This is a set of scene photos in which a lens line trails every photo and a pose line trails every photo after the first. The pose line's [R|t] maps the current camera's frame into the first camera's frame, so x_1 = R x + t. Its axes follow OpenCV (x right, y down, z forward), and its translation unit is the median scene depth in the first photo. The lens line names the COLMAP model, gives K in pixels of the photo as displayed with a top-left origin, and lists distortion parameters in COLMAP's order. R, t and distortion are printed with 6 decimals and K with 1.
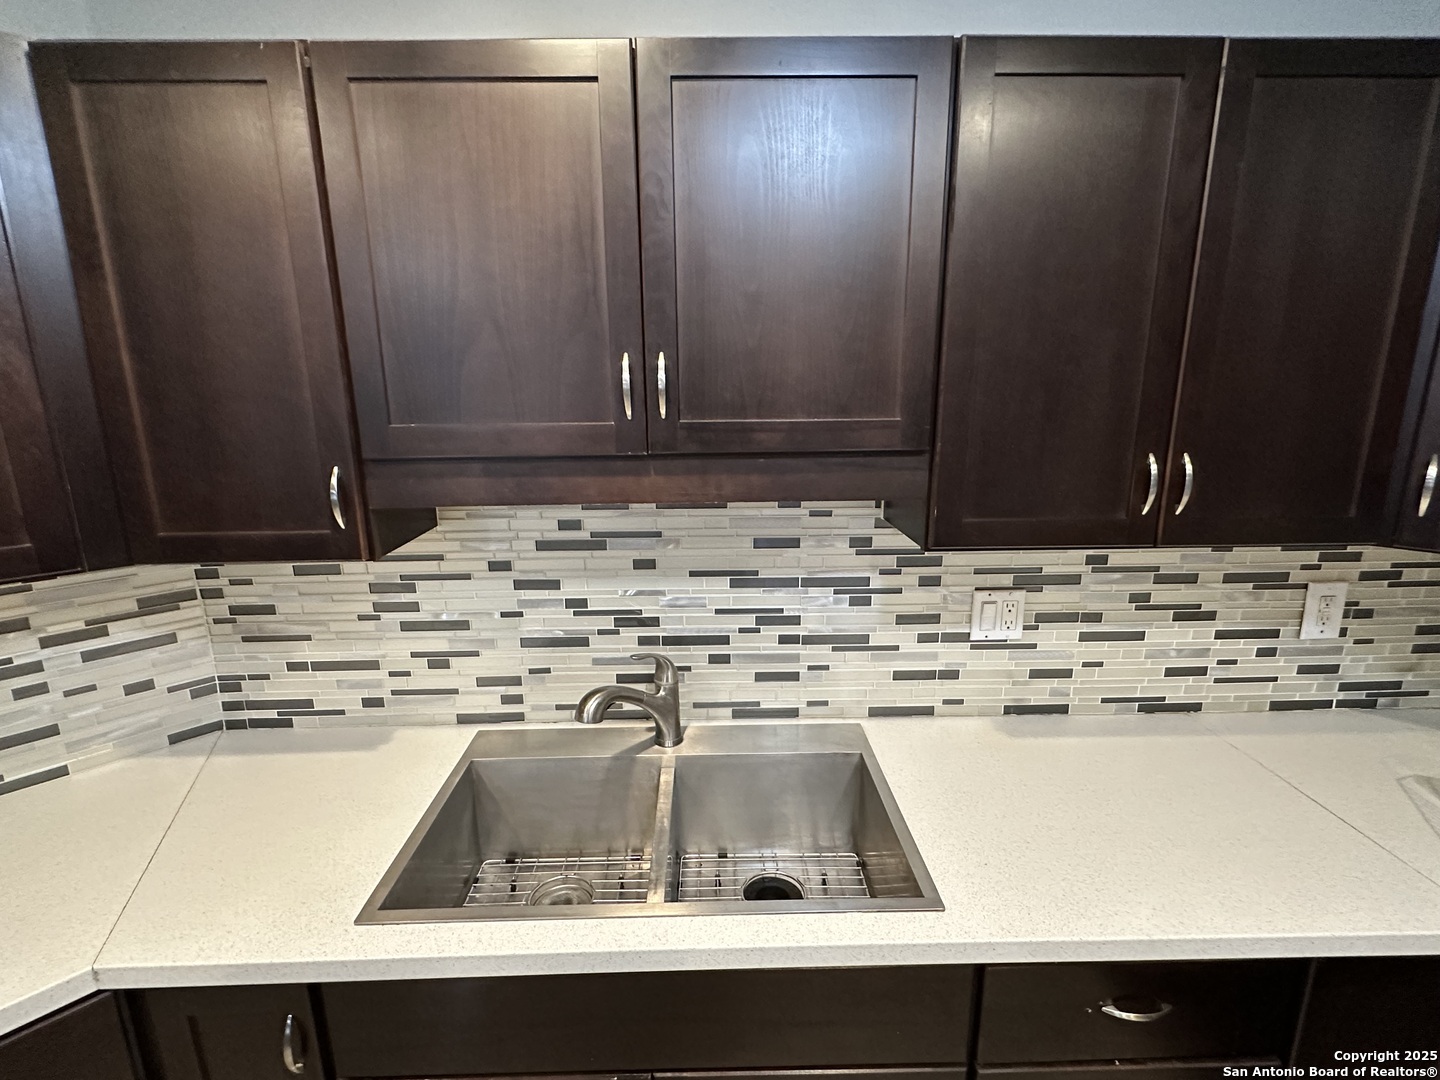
lens RADIAL K [[687.1, 0, 714.2], [0, 687.1, 539.1], [0, 0, 1]] dist [0.004809, 0.002762]
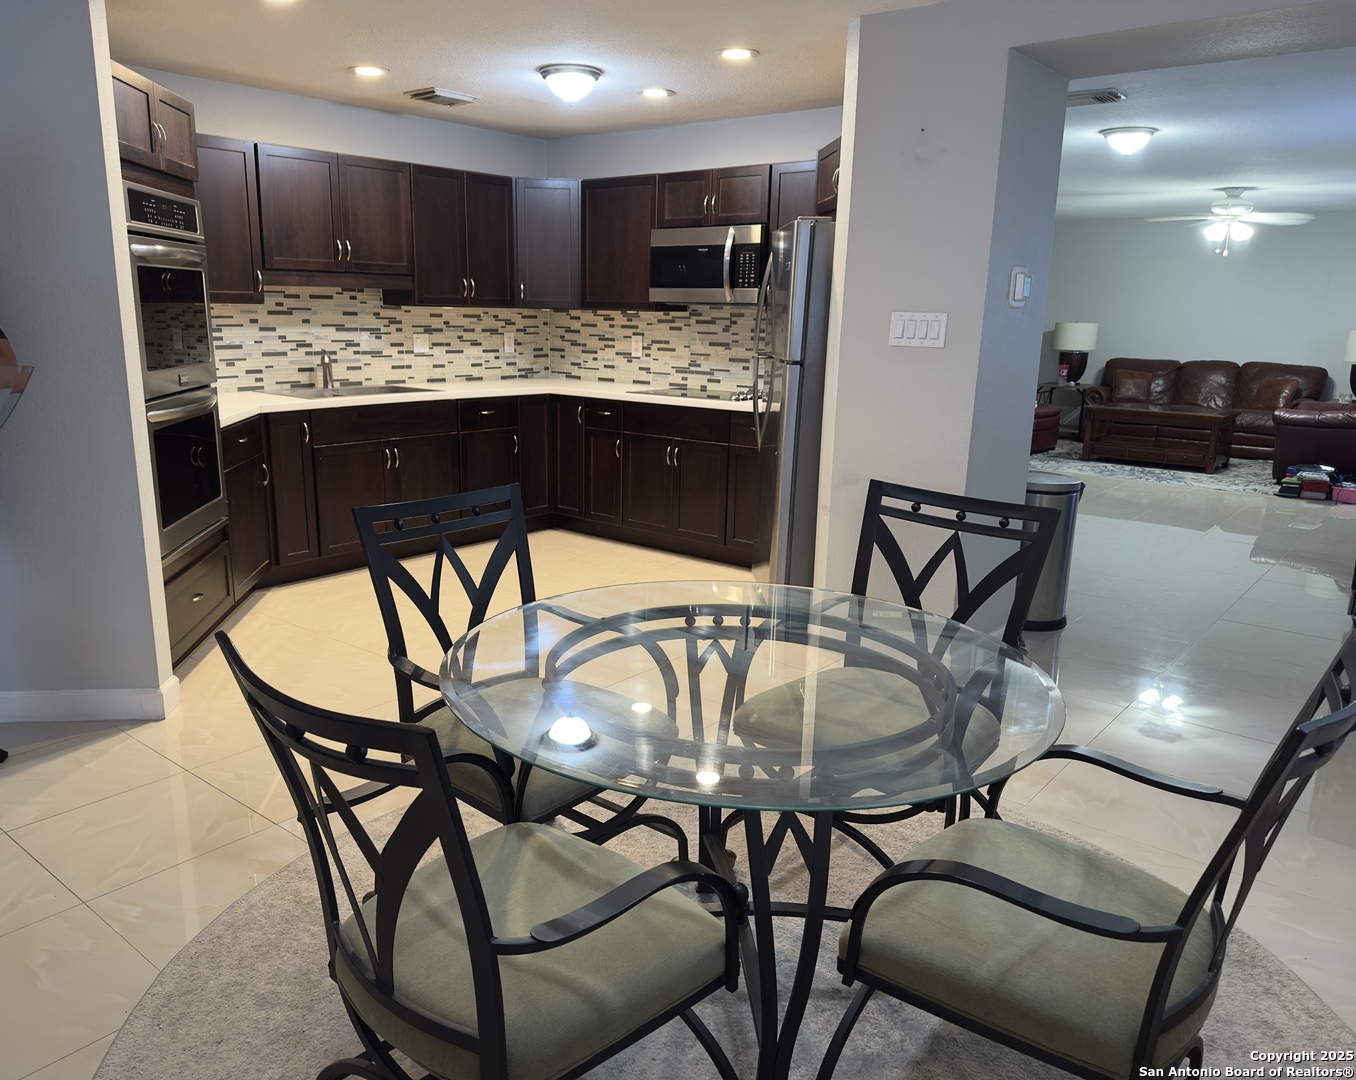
lens RADIAL K [[1035.5, 0, 673.8], [0, 1035.5, 572.6], [0, 0, 1]] dist [0.002514, -0.009127]
pose [[0.644969, -0.166220, 0.745913, -2.265914], [0.145390, 0.984921, 0.093766, 0.801203], [-0.750251, 0.047972, 0.659410, -2.553613]]
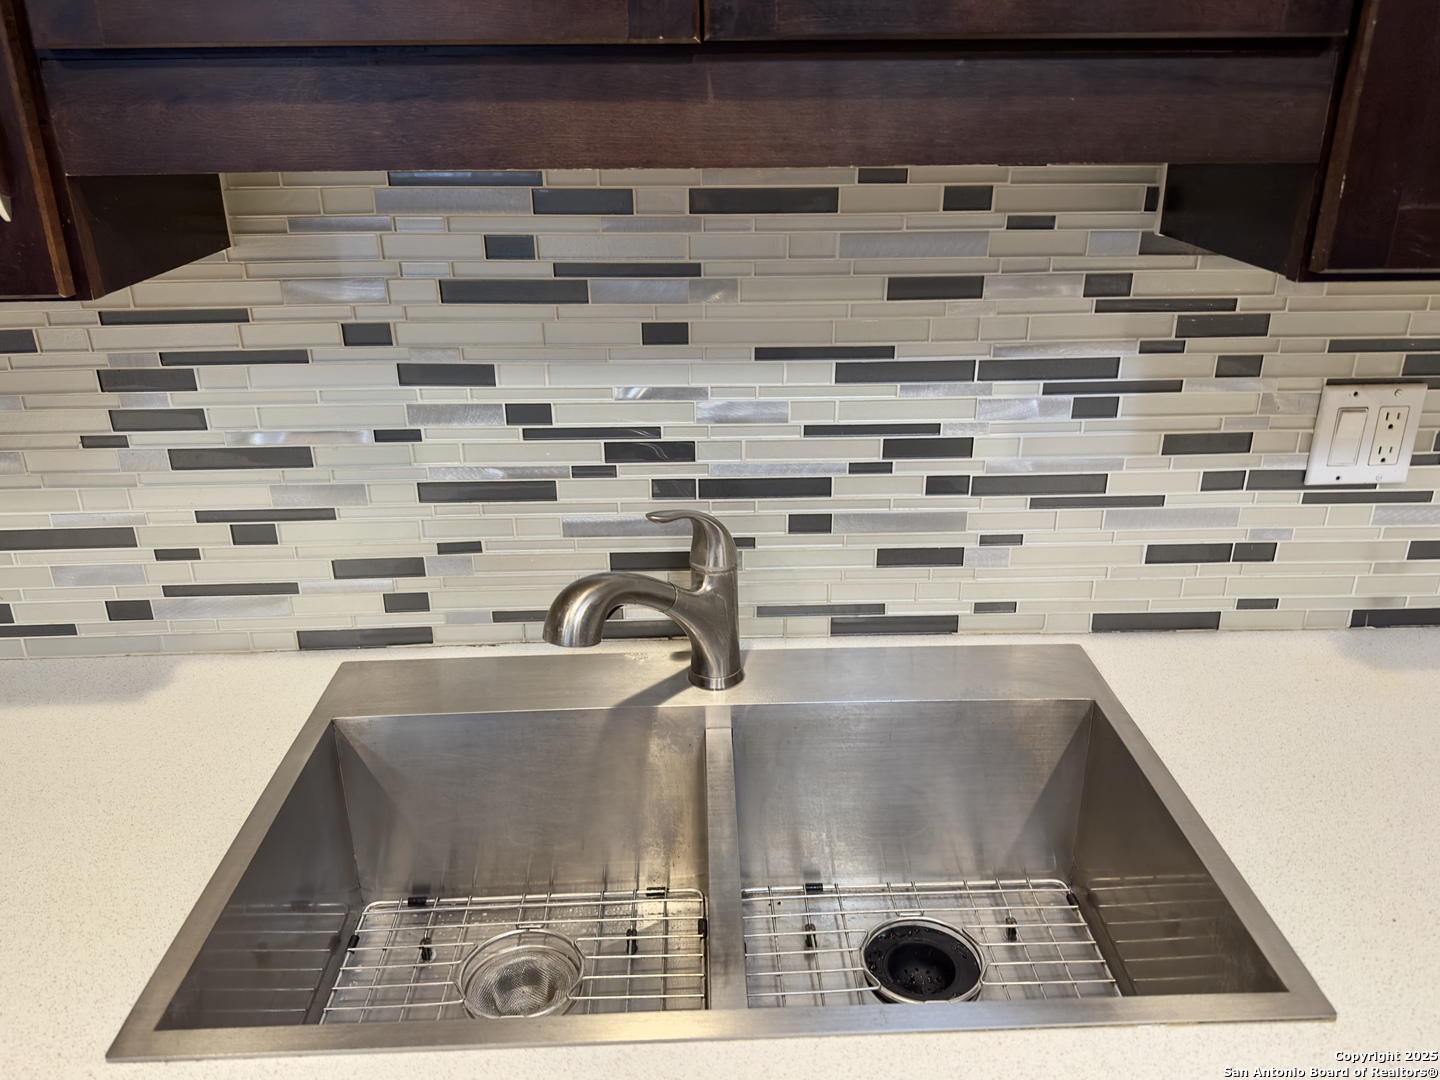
lens RADIAL K [[1092.9, 0, 724.7], [0, 1092.9, 536.8], [0, 0, 1]] dist [0.073839, -0.085614]
pose [[0.999808, -0.003341, 0.019334, -0.074111], [0.000116, 0.986386, 0.164444, 0.051718], [-0.019620, -0.164410, 0.986197, 0.201014]]
